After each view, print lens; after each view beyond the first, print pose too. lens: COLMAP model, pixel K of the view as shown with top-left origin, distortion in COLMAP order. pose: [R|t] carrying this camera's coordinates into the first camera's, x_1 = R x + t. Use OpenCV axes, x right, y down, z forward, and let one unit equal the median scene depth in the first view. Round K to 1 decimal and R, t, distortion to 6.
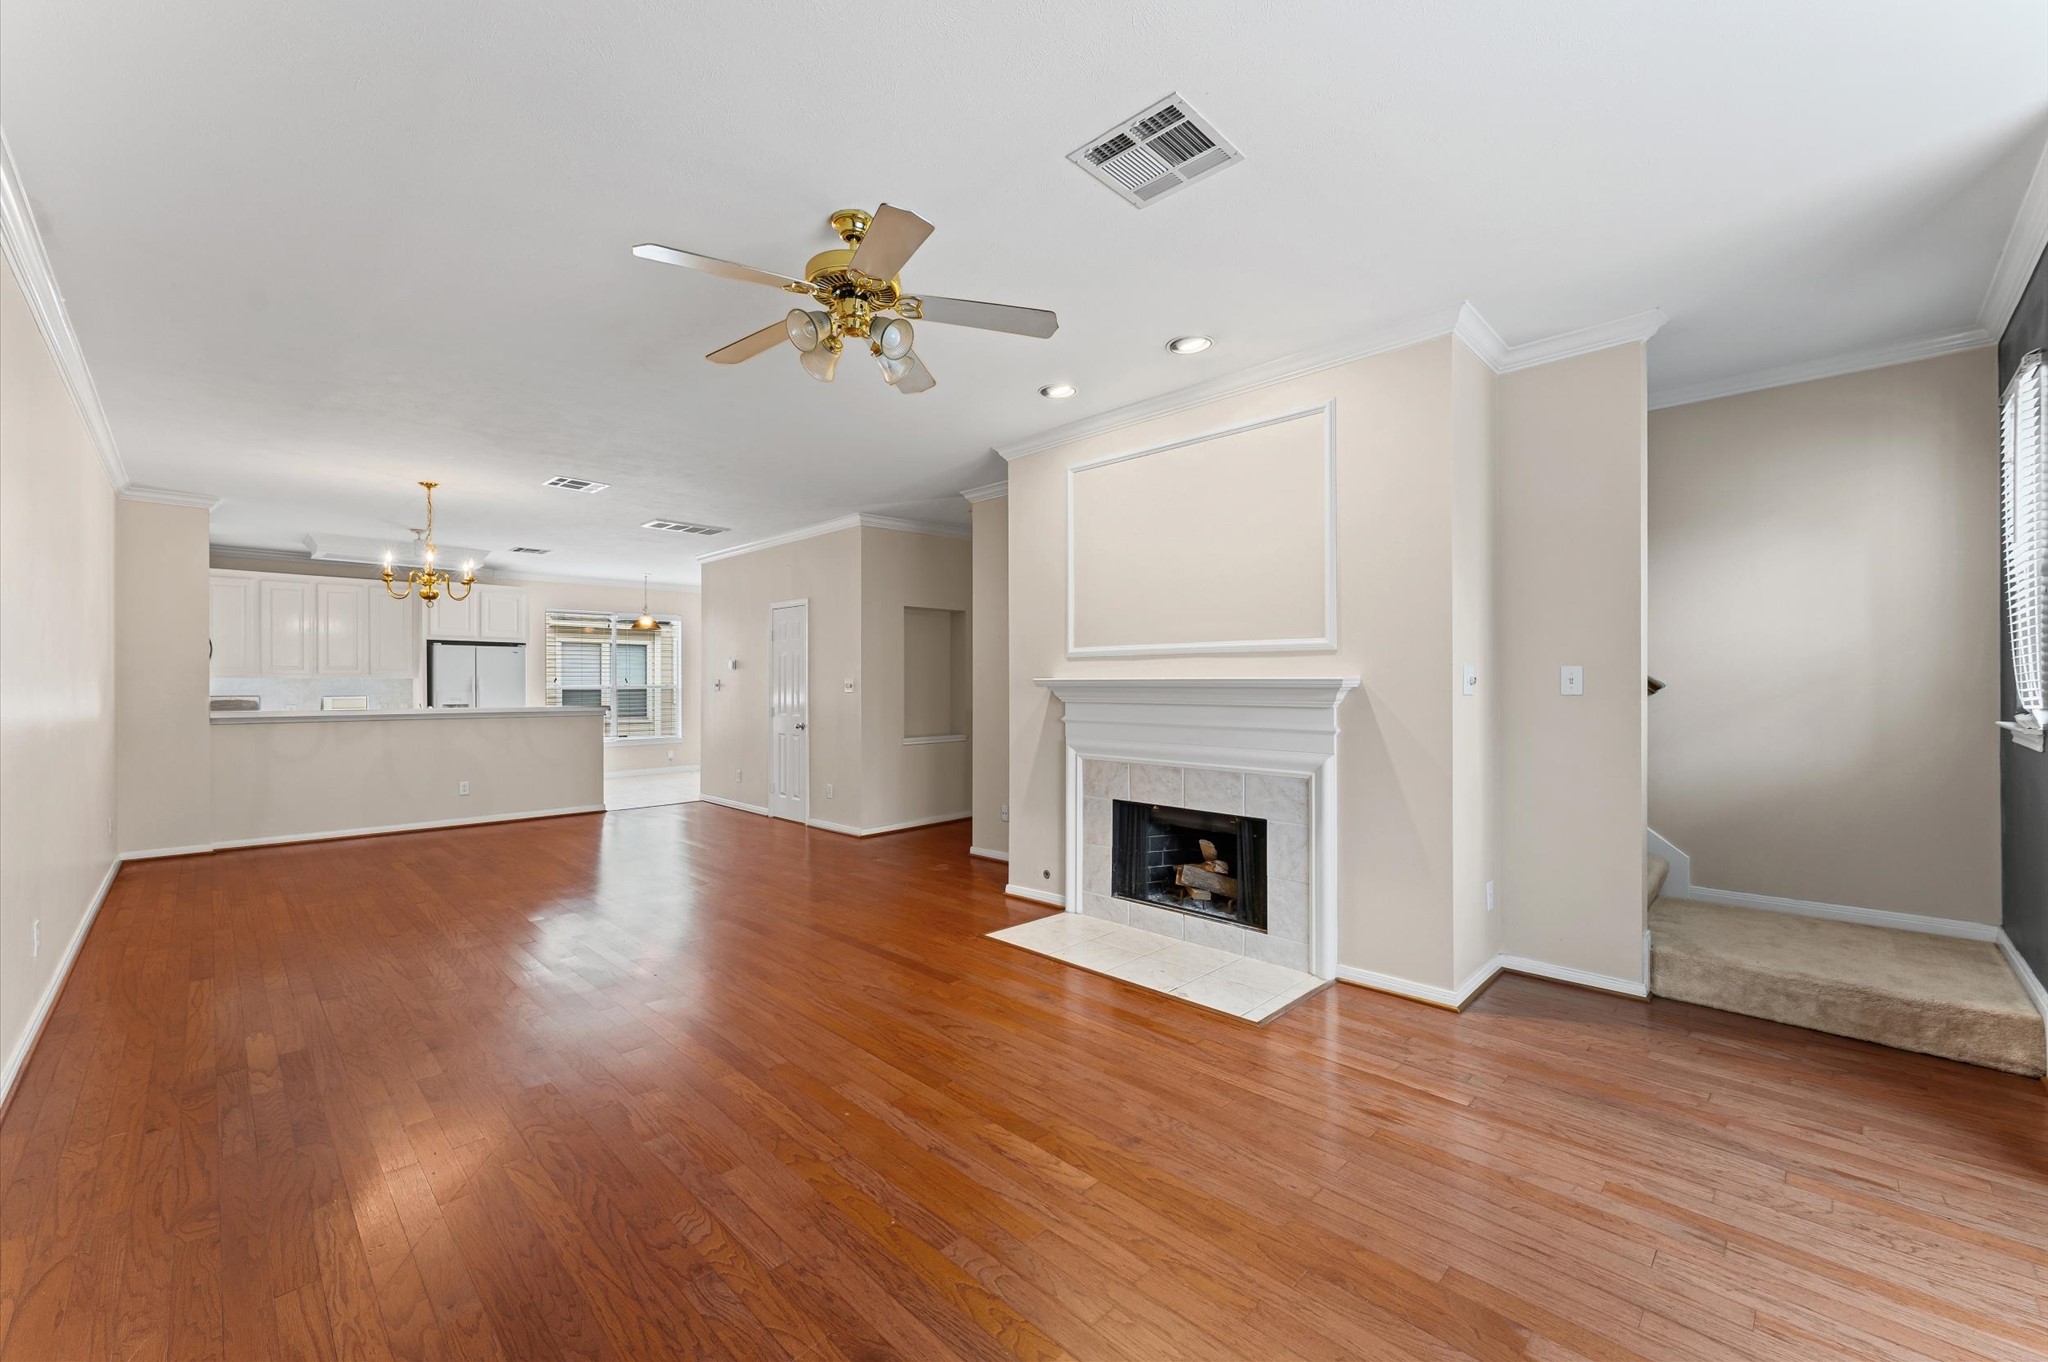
lens RADIAL K [[813.7, 0, 1019.0], [0, 813.7, 685.2], [0, 0, 1]] dist [-0.001574, -0.000475]
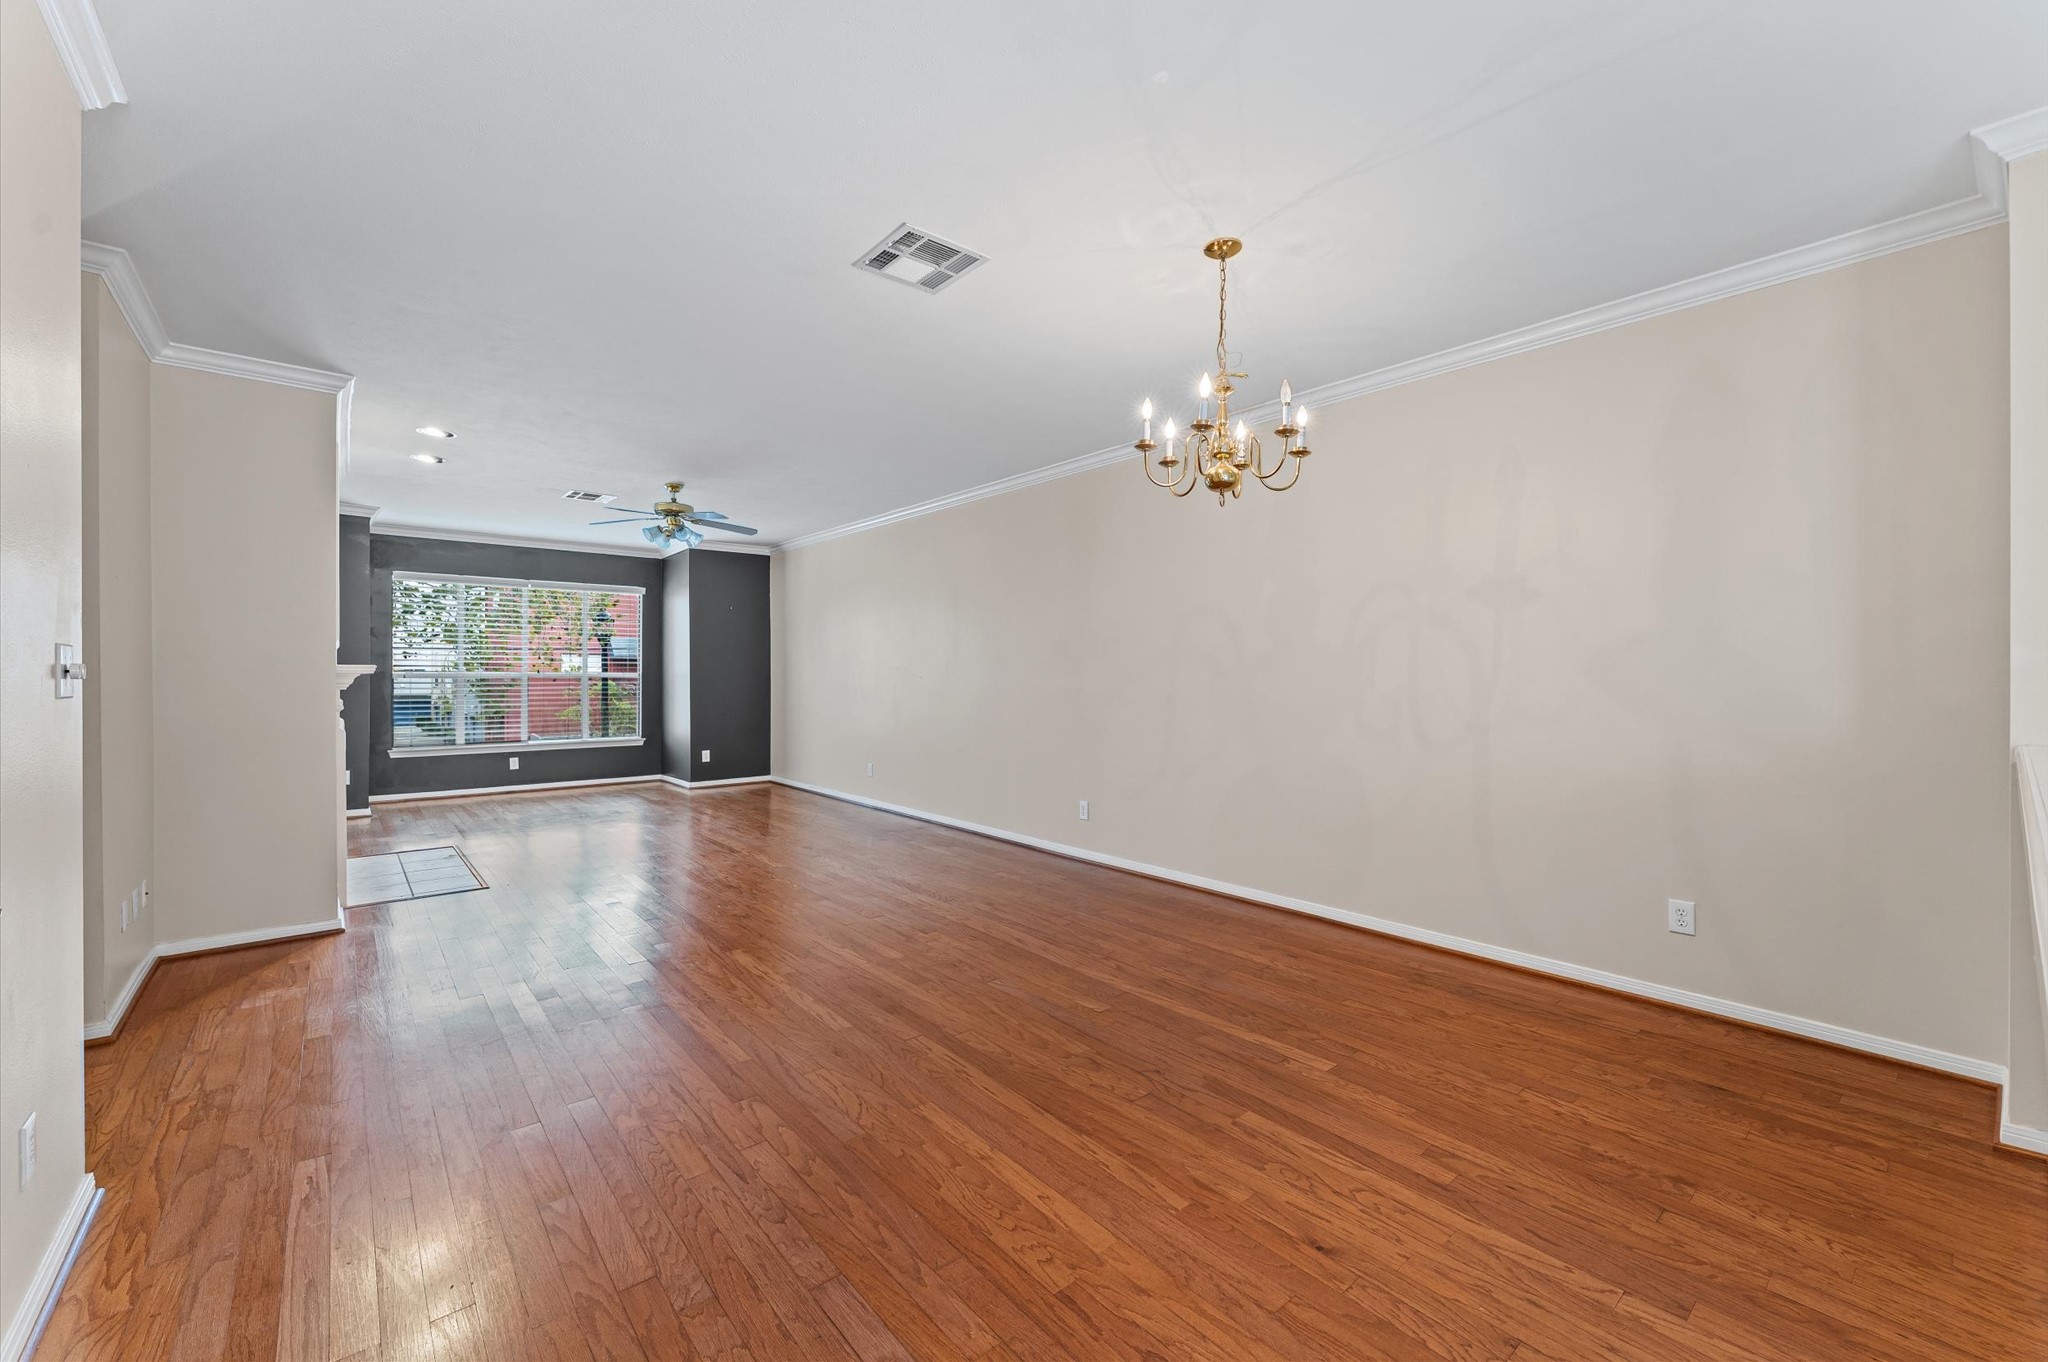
lens RADIAL K [[823.4, 0, 1025.2], [0, 823.4, 670.2], [0, 0, 1]] dist [0.001082, -0.000035]
pose [[-0.996260, 0.001864, 0.086390, -0.583234], [0.001482, 0.999989, -0.004492, 0.002381], [-0.086398, -0.004347, -0.996251, 1.337283]]
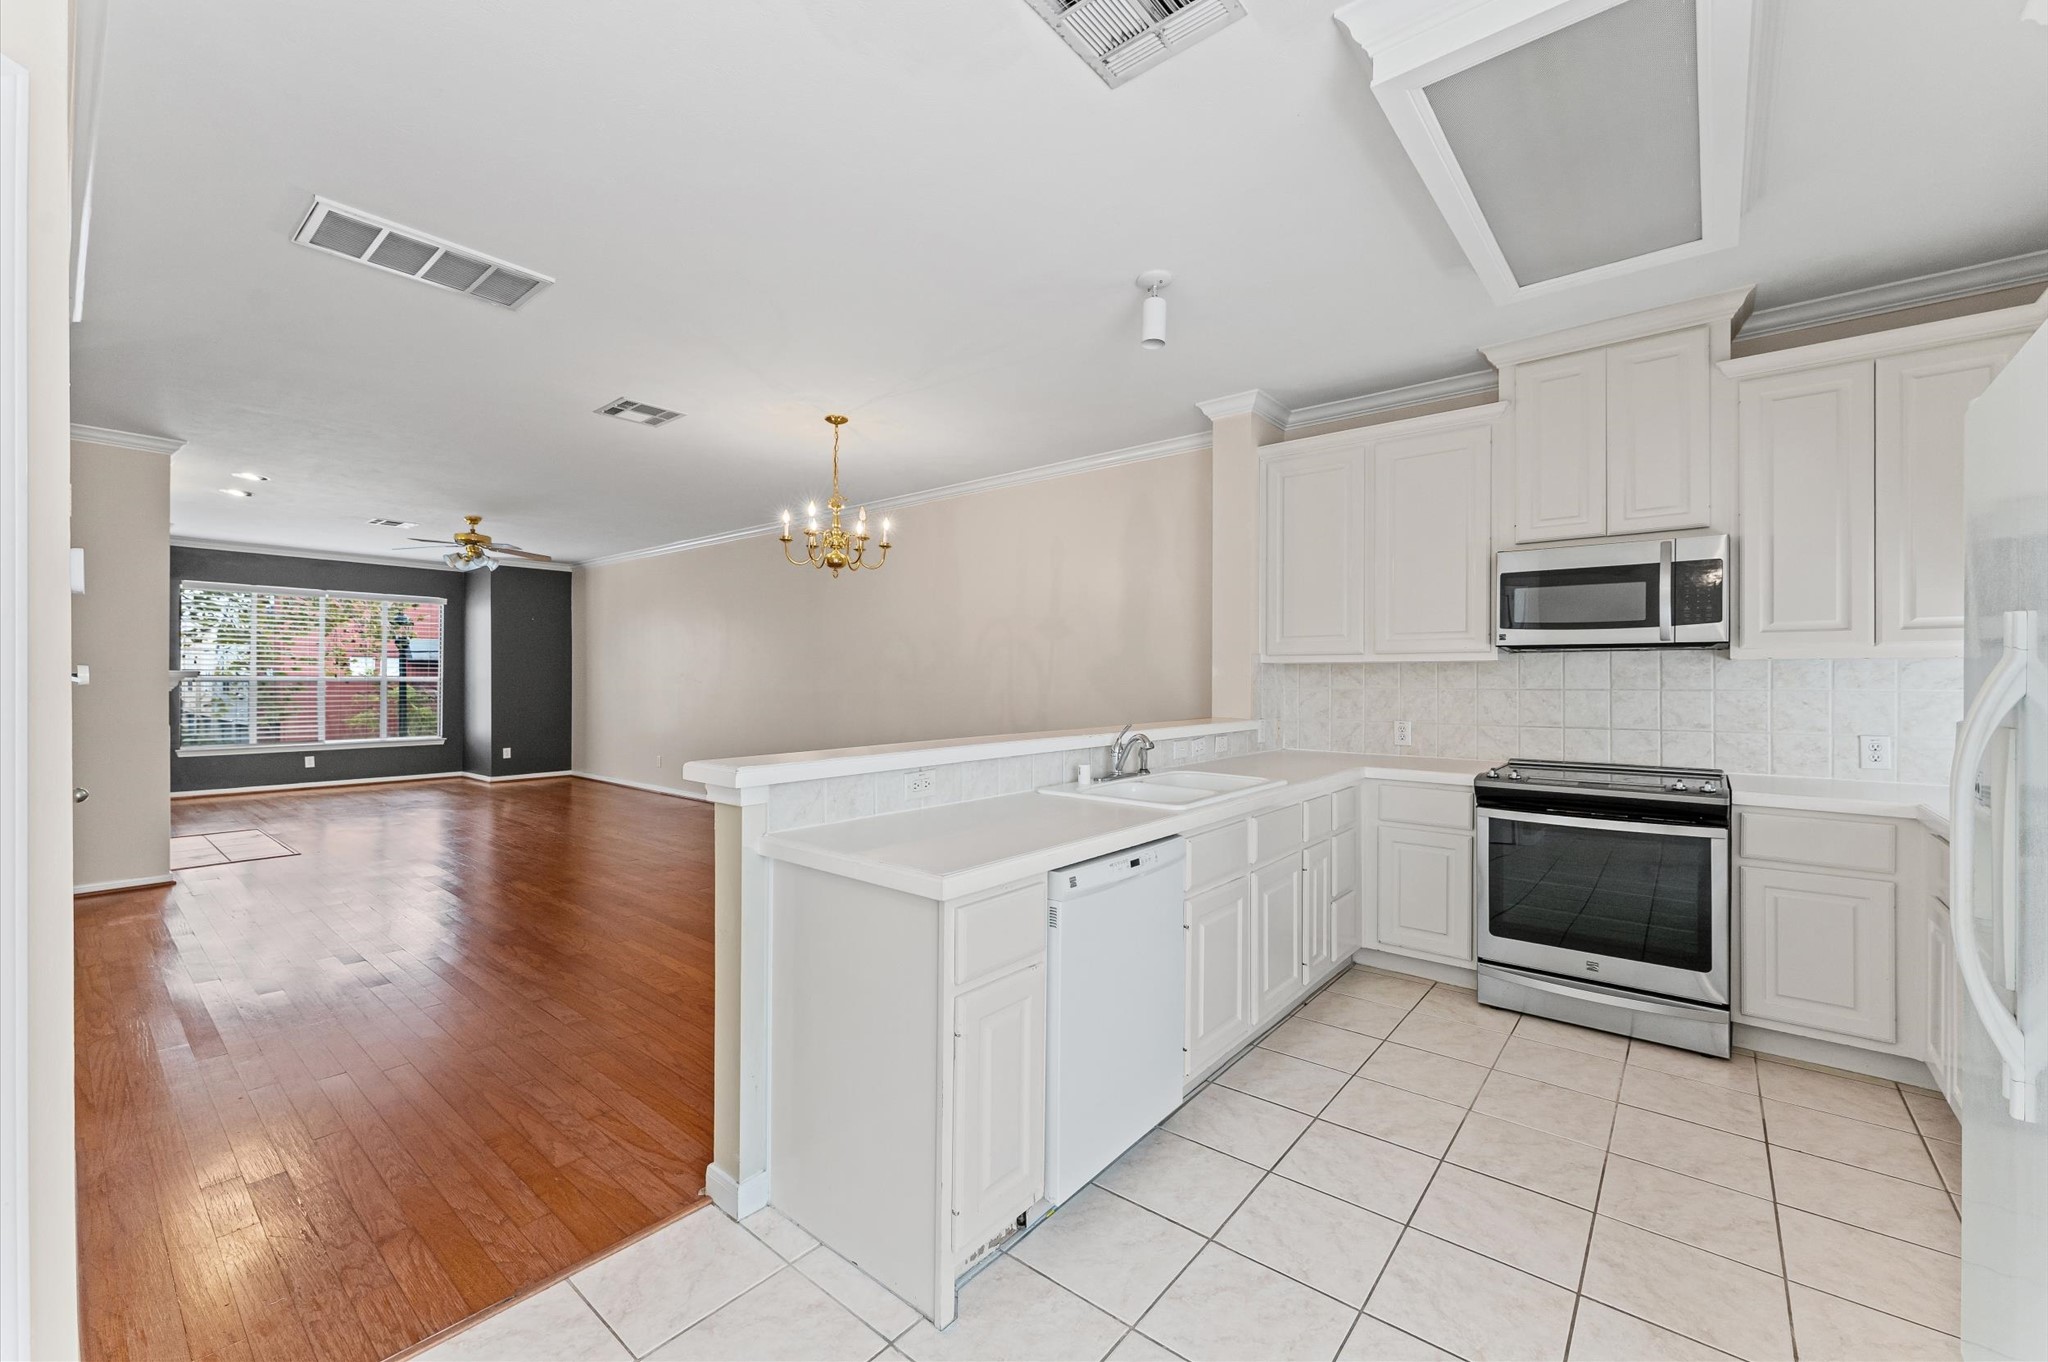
lens RADIAL K [[819.4, 0, 1022.0], [0, 819.4, 675.8], [0, 0, 1]] dist [0.000354, -0.000471]
pose [[-0.995913, -0.001865, -0.090302, -0.745062], [-0.001512, 0.999991, -0.003978, 0.000869], [0.090308, -0.003825, -0.995907, 1.609120]]
